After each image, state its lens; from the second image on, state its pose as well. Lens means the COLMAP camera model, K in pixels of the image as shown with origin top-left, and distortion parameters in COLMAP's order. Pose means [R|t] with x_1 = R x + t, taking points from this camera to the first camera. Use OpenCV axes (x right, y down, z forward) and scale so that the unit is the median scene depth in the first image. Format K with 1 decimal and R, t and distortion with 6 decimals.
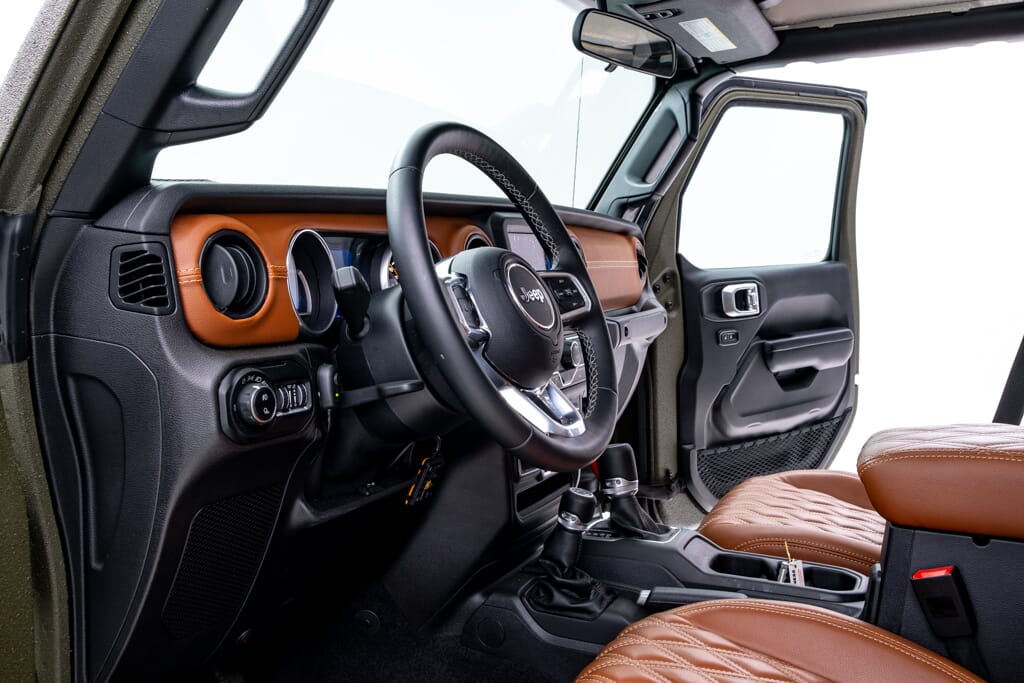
lens RADIAL K [[1019.4, 0, 512.0], [0, 1019.4, 341.5], [0, 0, 1]] dist [-0.007540, 0.002706]
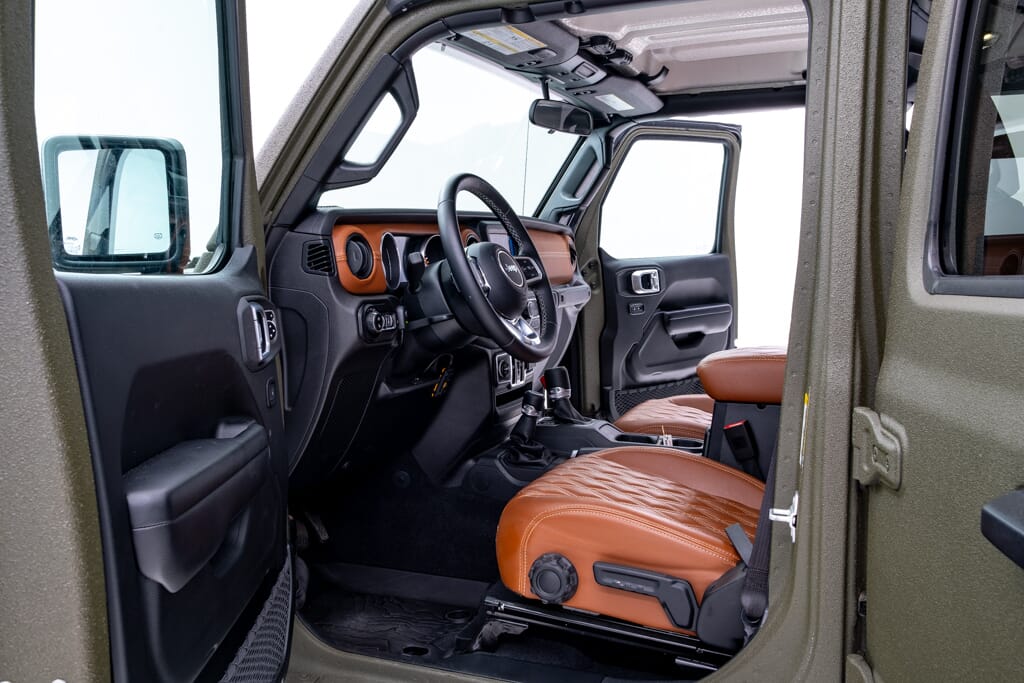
lens RADIAL K [[1019.4, 0, 512.0], [0, 1019.4, 341.5], [0, 0, 1]] dist [-0.007540, 0.002706]
pose [[0.998016, -0.008518, 0.062389, -0.066563], [0.008394, 0.999962, 0.002259, 0.058100], [-0.062406, -0.001731, 0.998049, -0.584092]]
